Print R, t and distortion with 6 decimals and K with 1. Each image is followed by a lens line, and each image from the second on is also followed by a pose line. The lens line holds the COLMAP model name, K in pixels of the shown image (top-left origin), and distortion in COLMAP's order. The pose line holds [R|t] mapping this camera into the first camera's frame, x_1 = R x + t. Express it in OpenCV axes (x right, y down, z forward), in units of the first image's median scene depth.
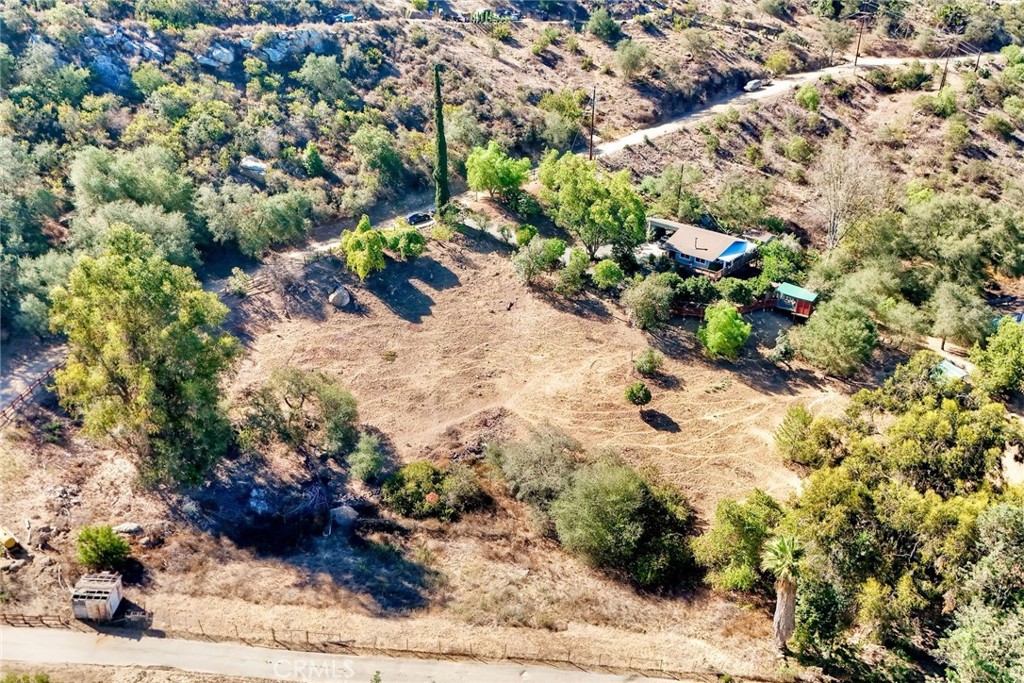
lens RADIAL K [[921.9, 0, 512.0], [0, 921.9, 341.5], [0, 0, 1]] dist [0.088810, -0.119222]
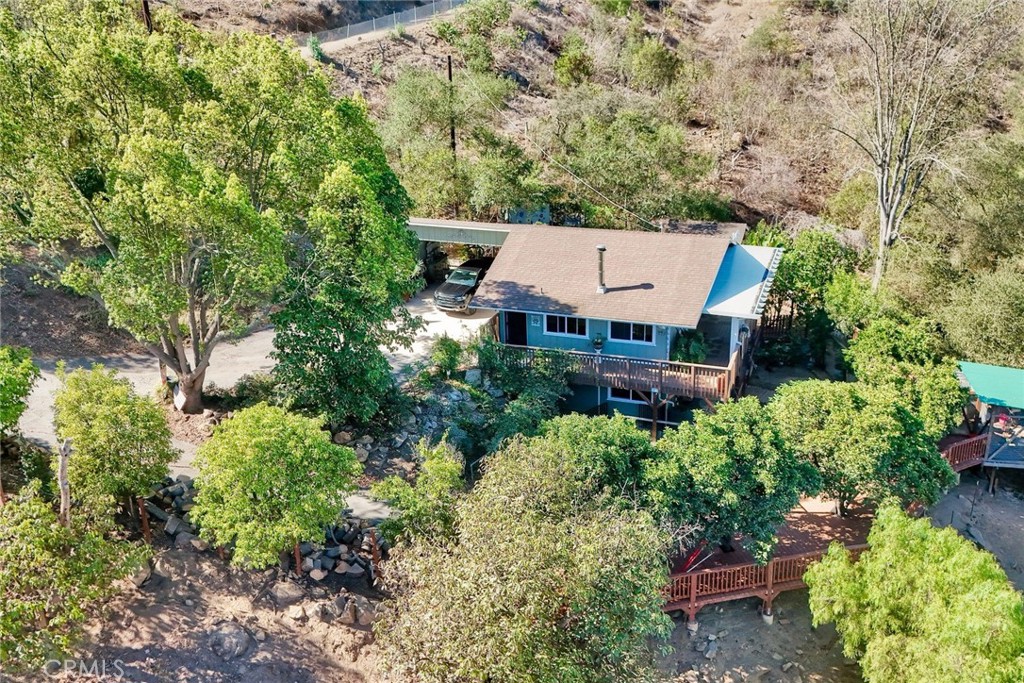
lens RADIAL K [[921.9, 0, 512.0], [0, 921.9, 341.5], [0, 0, 1]] dist [0.088810, -0.119222]
pose [[0.927911, -0.170168, 0.331698, 0.089320], [0.198264, 0.978741, -0.052520, -0.080029], [-0.315709, 0.114497, 0.941923, 0.788644]]
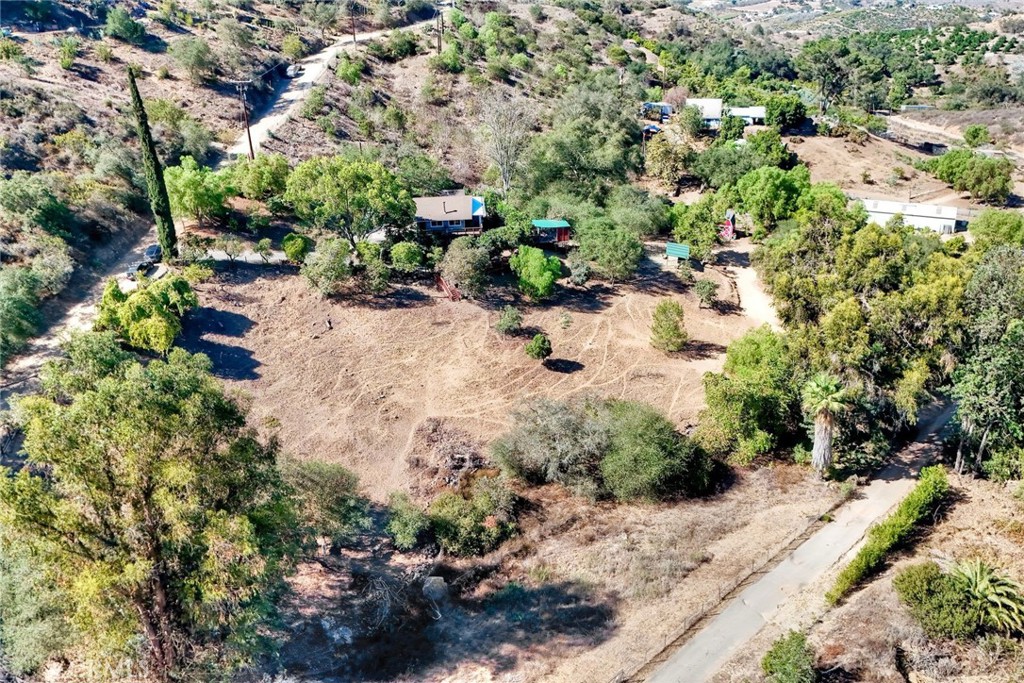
lens RADIAL K [[921.9, 0, 512.0], [0, 921.9, 341.5], [0, 0, 1]] dist [0.088810, -0.119222]
pose [[0.689603, -0.336870, 0.641066, -0.439386], [0.352199, 0.929490, 0.109567, -0.057676], [-0.632774, 0.150225, 0.759624, 0.237841]]
